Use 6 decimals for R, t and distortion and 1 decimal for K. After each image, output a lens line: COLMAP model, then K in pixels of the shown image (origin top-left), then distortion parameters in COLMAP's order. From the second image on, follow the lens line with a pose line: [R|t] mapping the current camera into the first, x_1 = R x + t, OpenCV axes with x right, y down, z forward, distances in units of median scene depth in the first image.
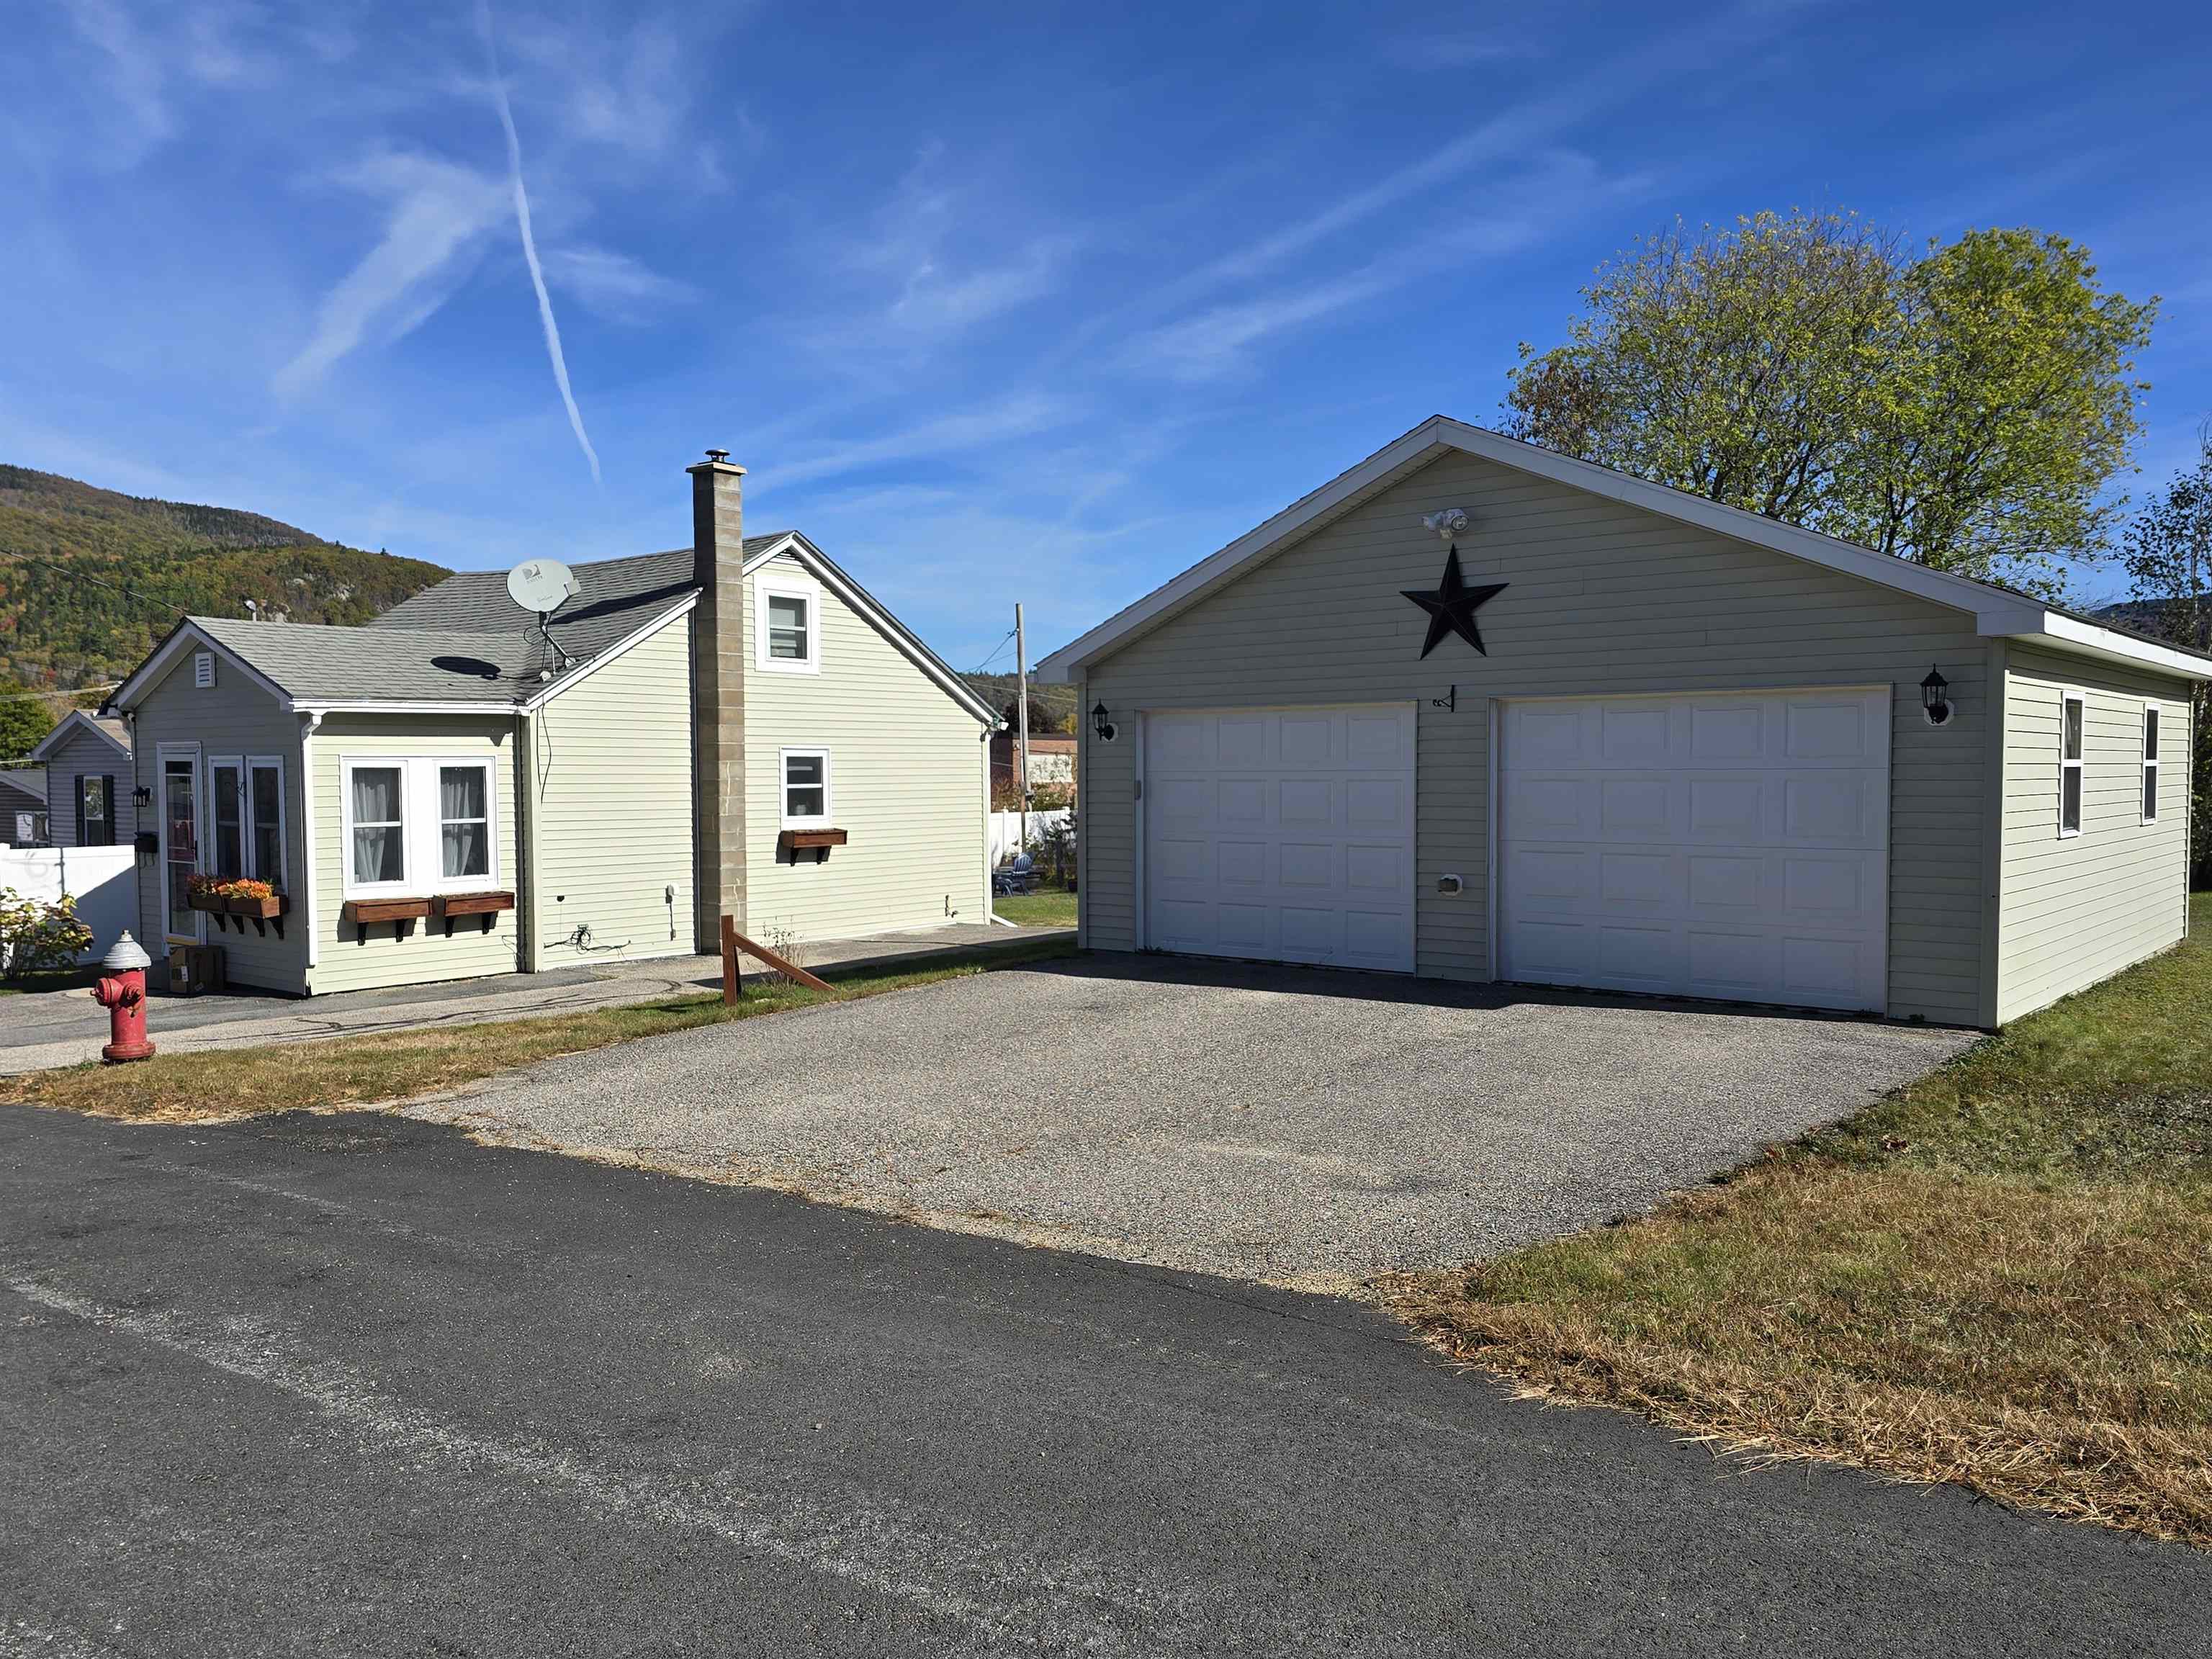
lens RADIAL K [[1686.3, 0, 1106.0], [0, 1686.3, 829.5], [0, 0, 1]] dist [0.058122, -0.003261]
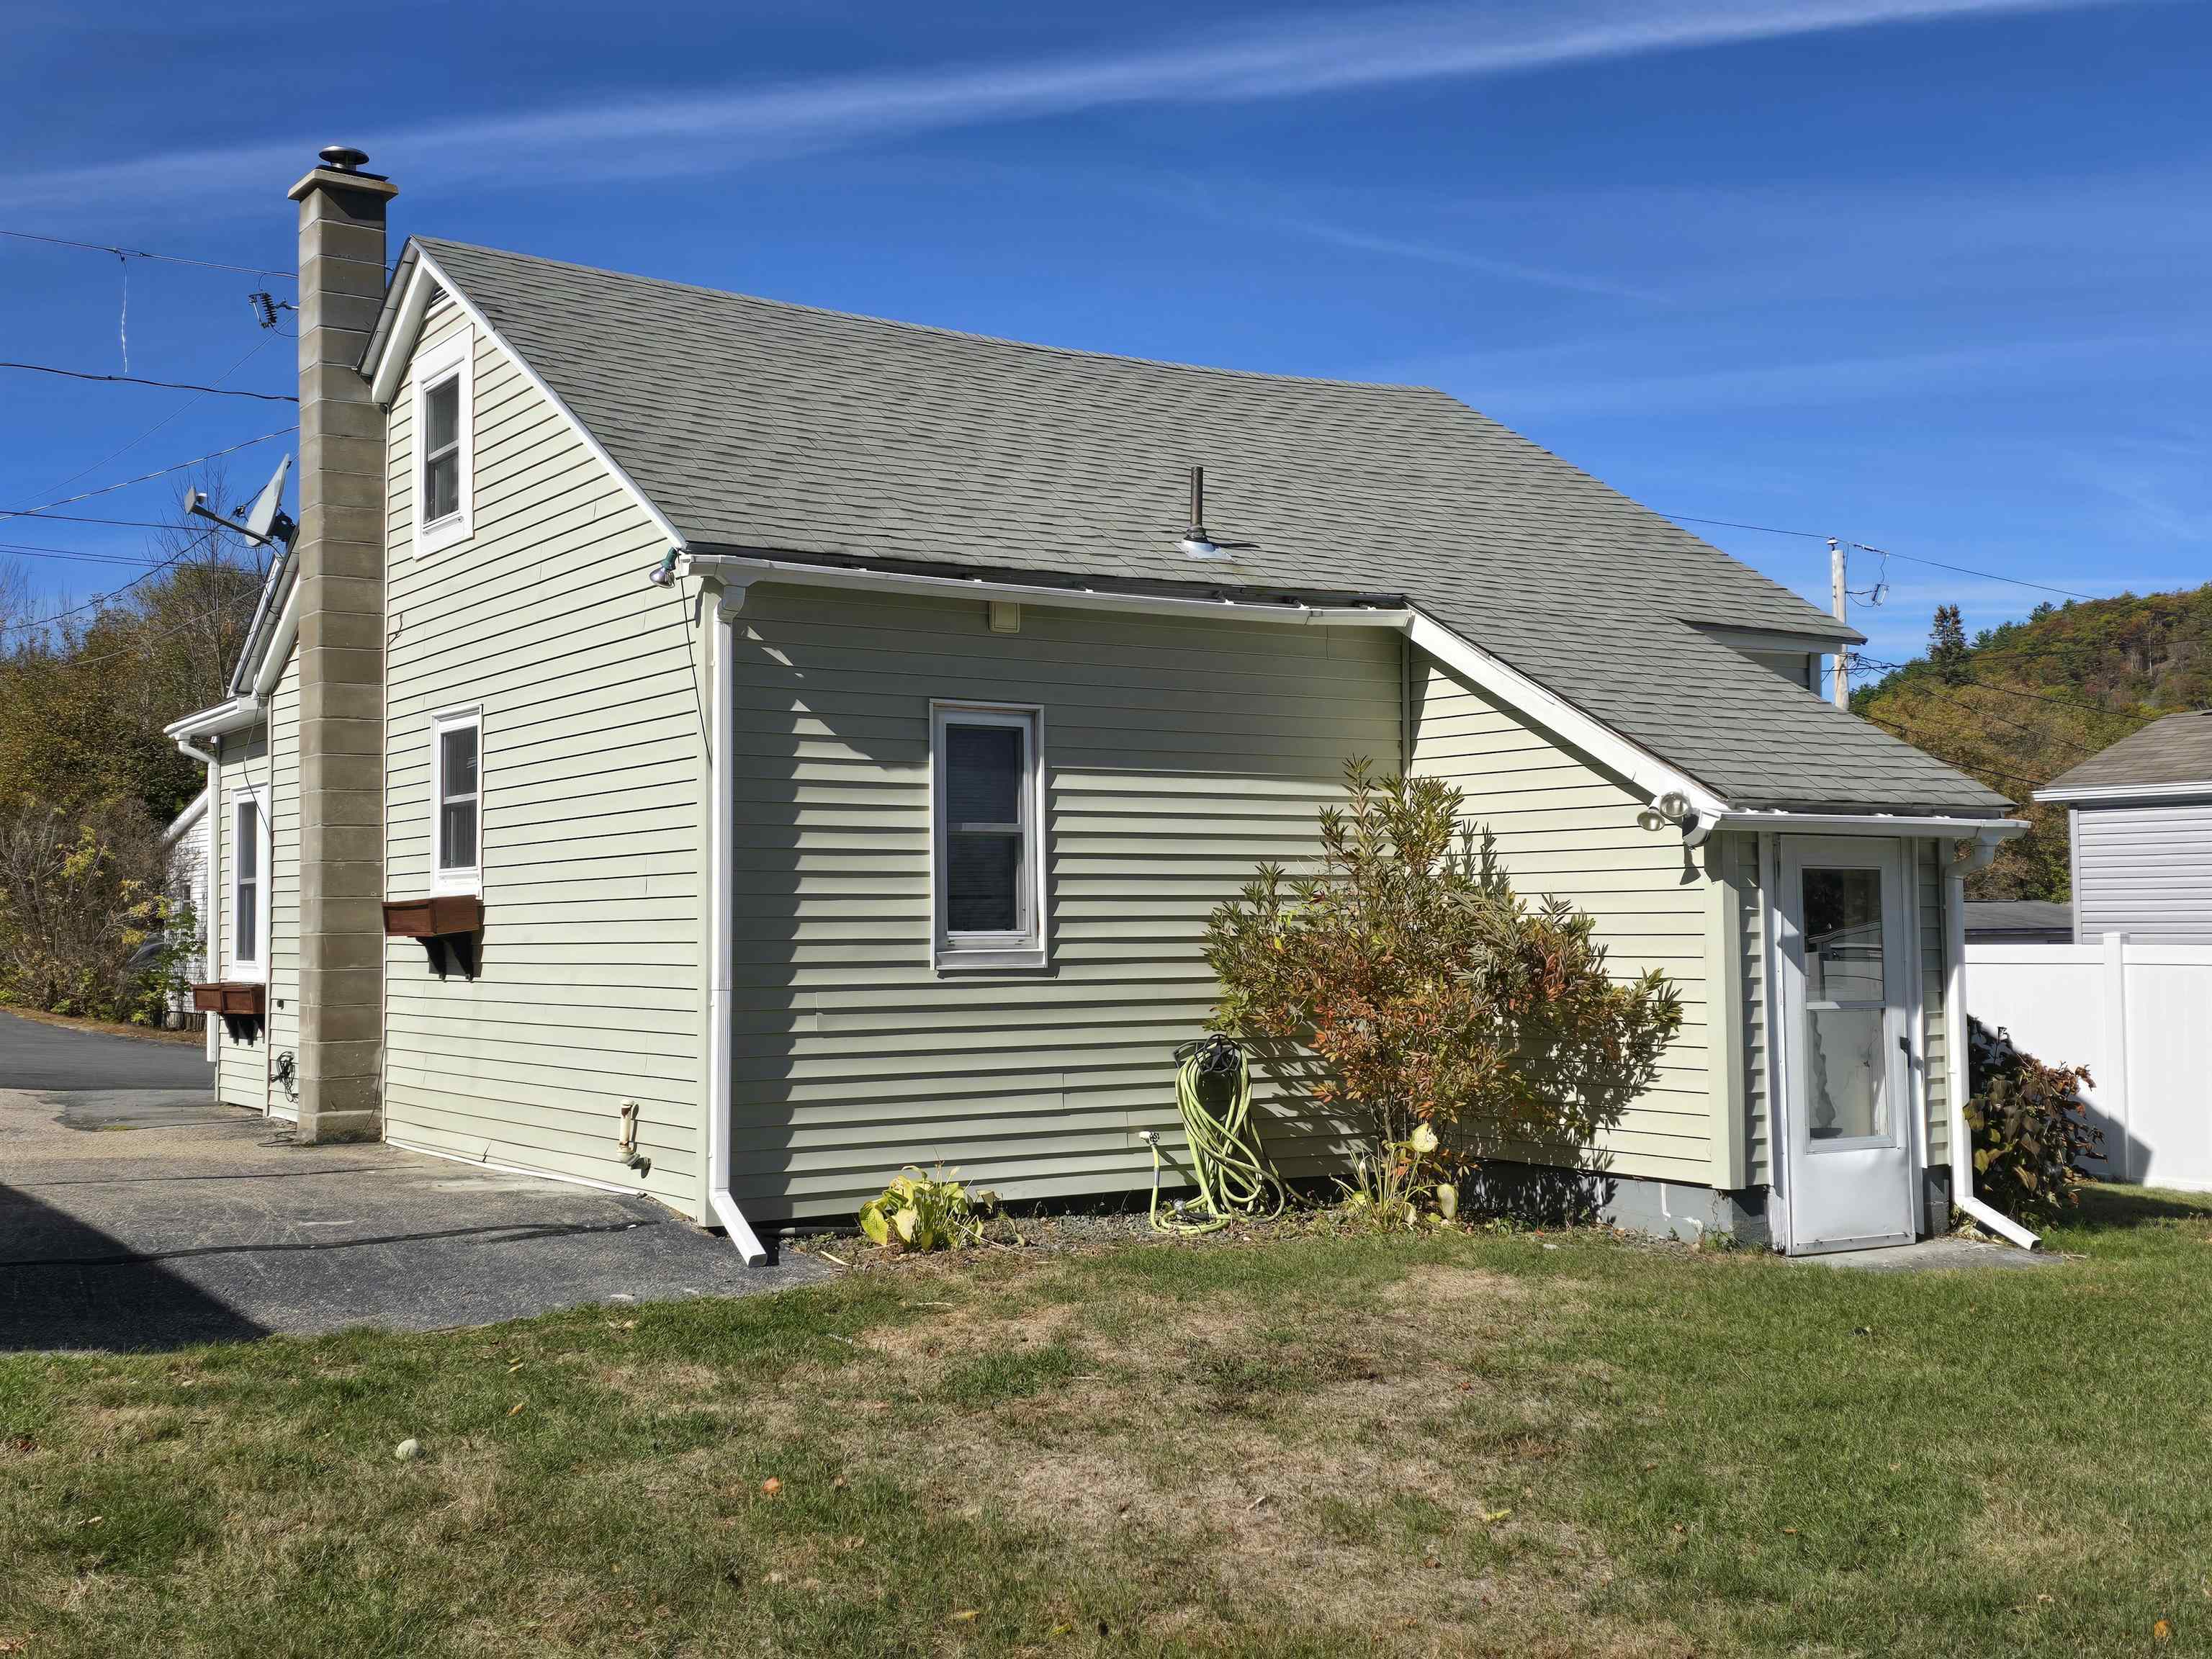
lens RADIAL K [[2316.3, 0, 1106.0], [0, 2316.3, 829.5], [0, 0, 1]] dist [0.073039, -0.001531]
pose [[-0.310372, -0.035484, -0.949953, 0.406992], [-0.026798, 0.999233, -0.028569, -0.006154], [0.950237, 0.016590, -0.311085, 1.584951]]
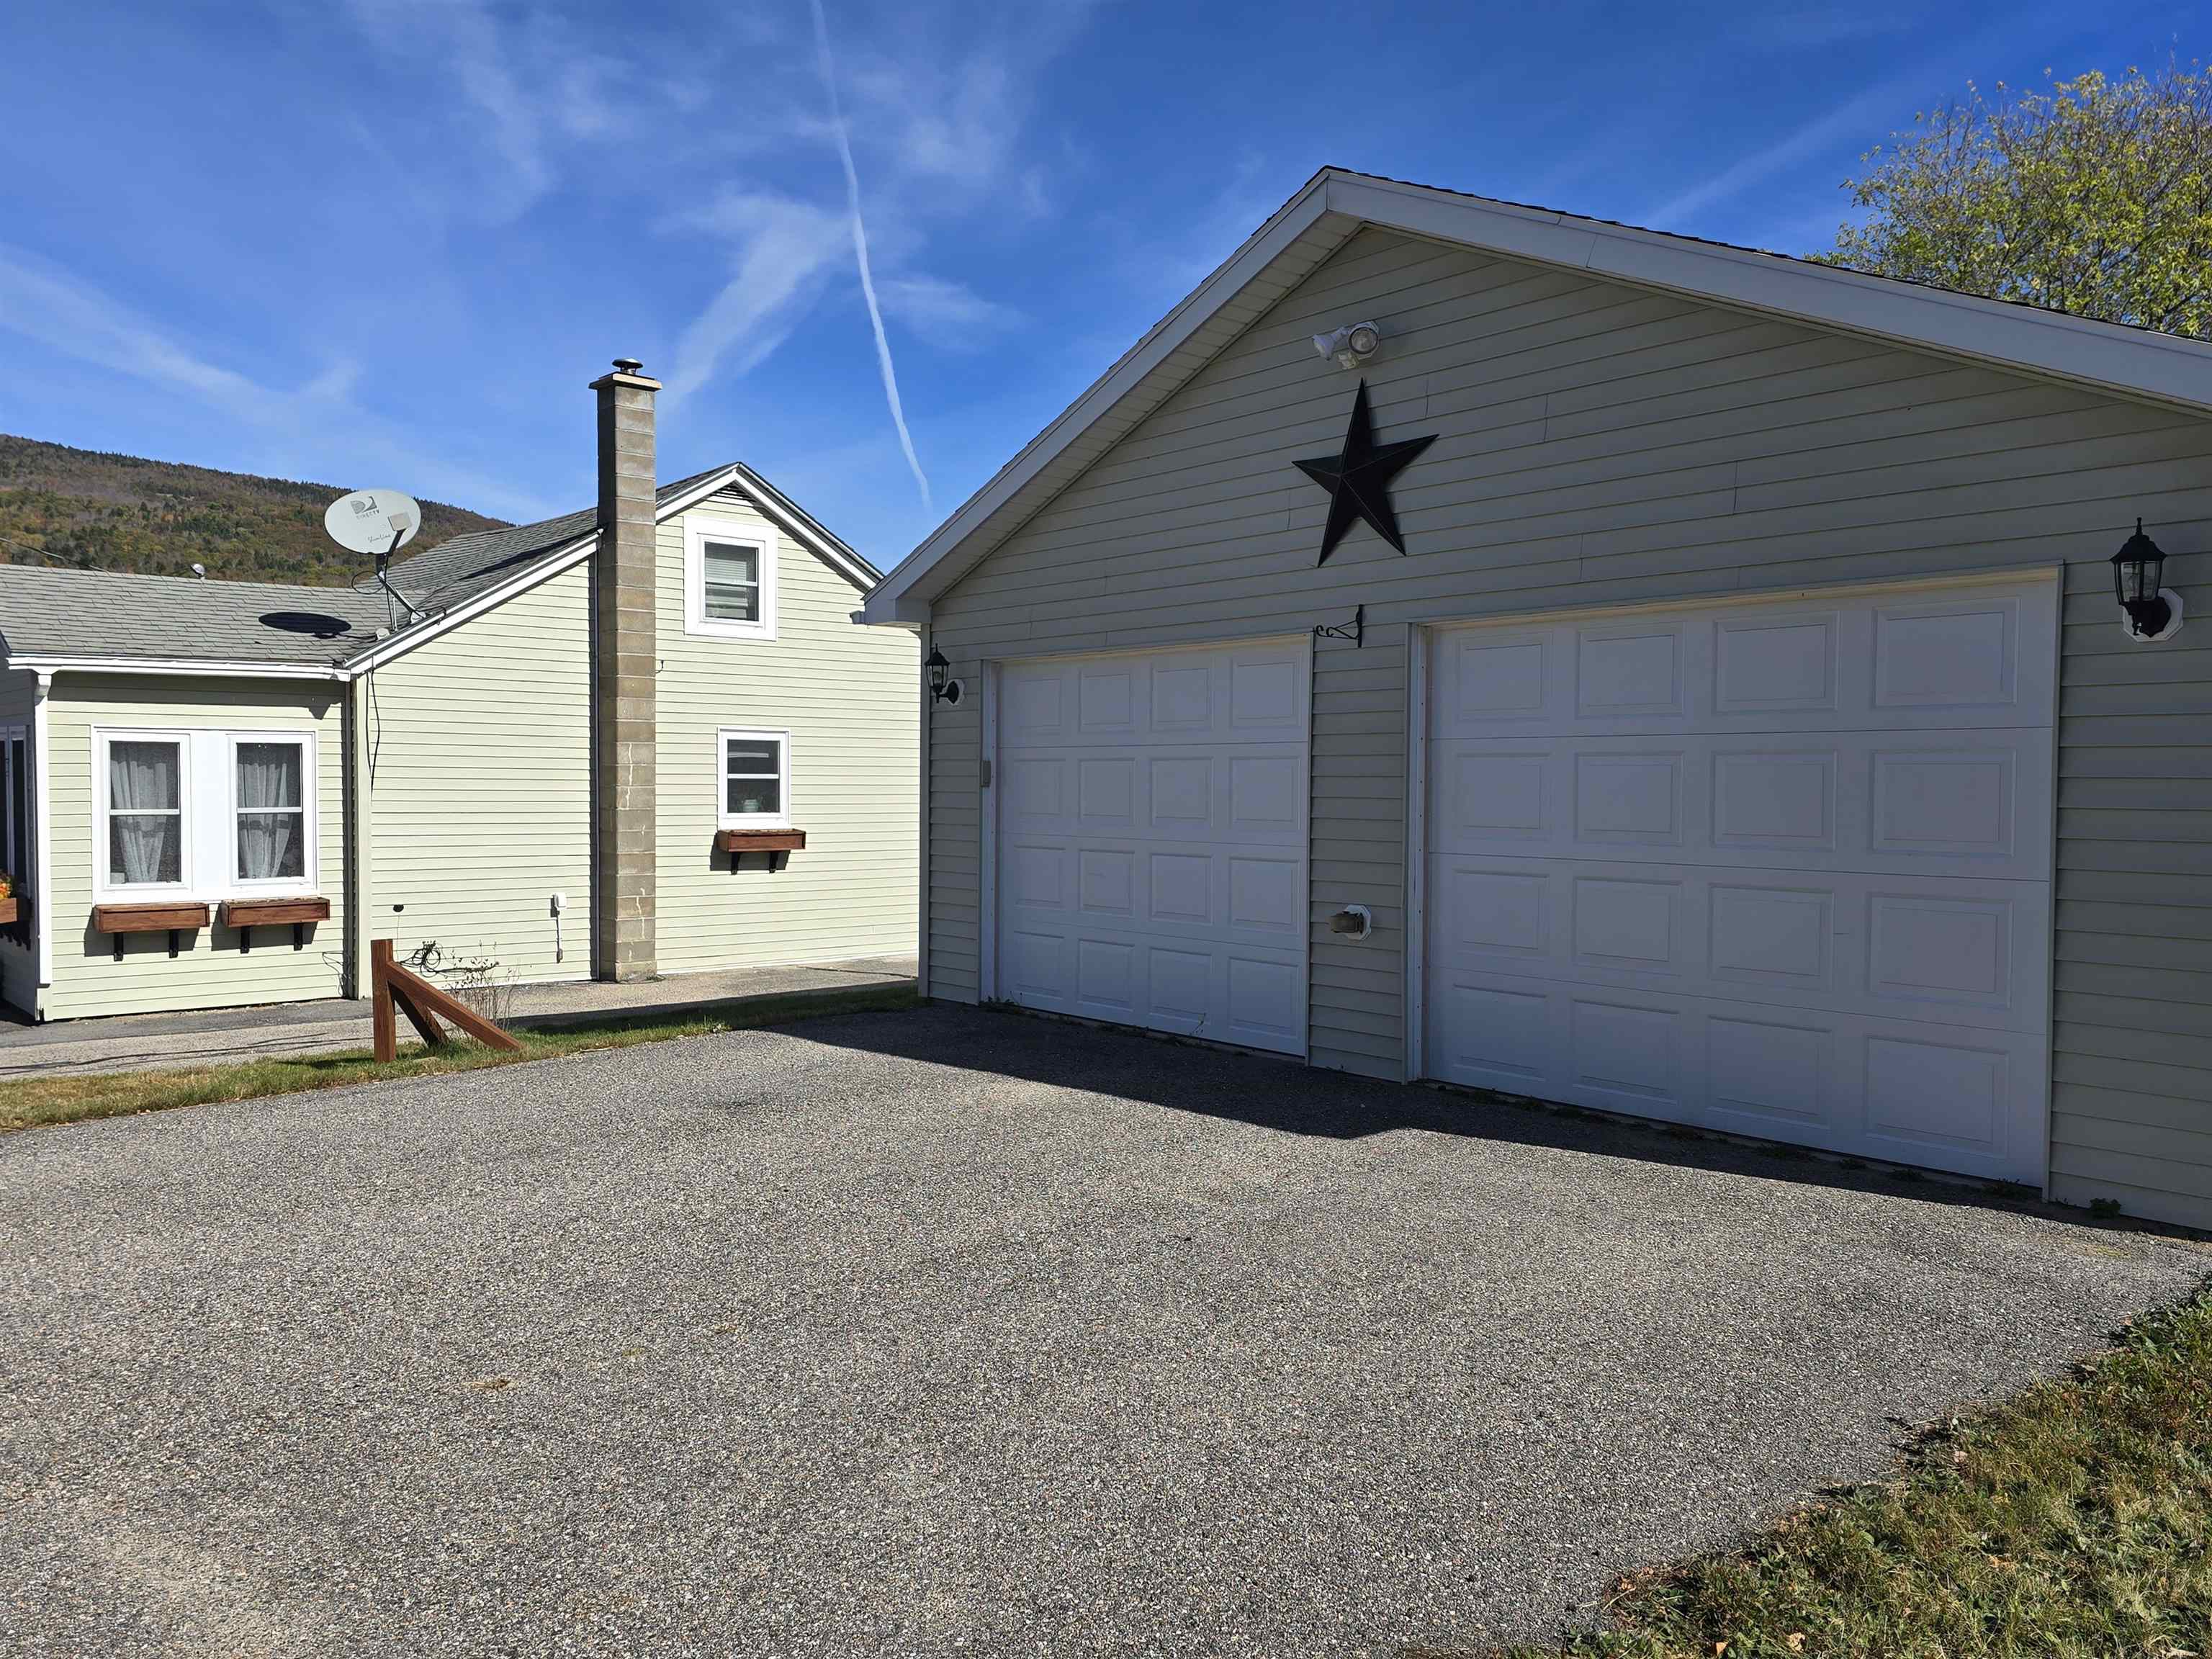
lens RADIAL K [[1708.7, 0, 1106.0], [0, 1708.7, 829.5], [0, 0, 1]] dist [0.049634, 0.000472]
pose [[0.984236, 0.015654, -0.176166, 0.159297], [-0.017055, 0.999834, -0.006439, 0.002670], [0.176036, 0.009342, 0.984339, 0.253535]]
